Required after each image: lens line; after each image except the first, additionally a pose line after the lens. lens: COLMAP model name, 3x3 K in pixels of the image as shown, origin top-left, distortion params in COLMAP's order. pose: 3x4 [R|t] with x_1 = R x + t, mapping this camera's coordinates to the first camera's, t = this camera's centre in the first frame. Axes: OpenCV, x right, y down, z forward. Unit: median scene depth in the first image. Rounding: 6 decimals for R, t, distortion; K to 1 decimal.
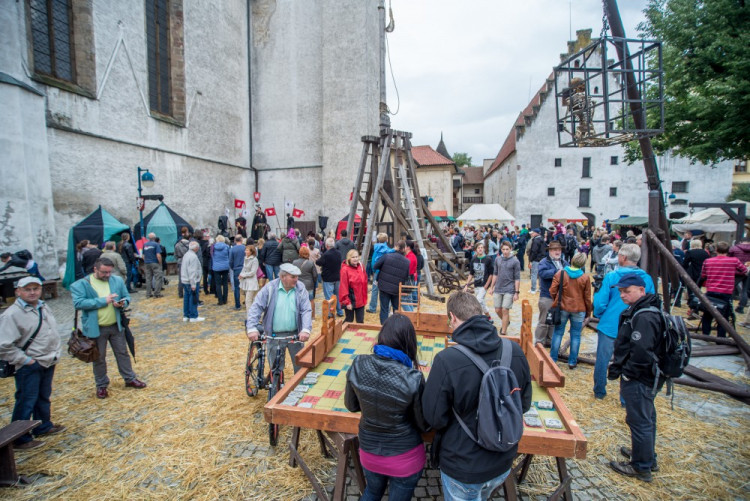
lens RADIAL K [[377.1, 0, 375.5], [0, 377.1, 250.6], [0, 0, 1]] dist [-0.029055, 0.000150]
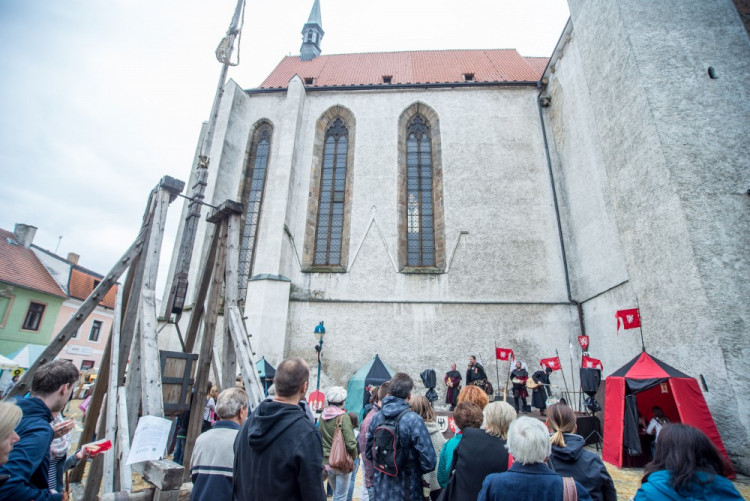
lens RADIAL K [[377.1, 0, 374.6], [0, 377.1, 249.8], [0, 0, 1]] dist [-0.029055, 0.000150]
pose [[0.184239, -0.330373, -0.925694, 0.355349], [-0.109187, 0.929108, -0.353323, -0.033189], [0.976798, 0.166169, 0.135105, 0.708201]]
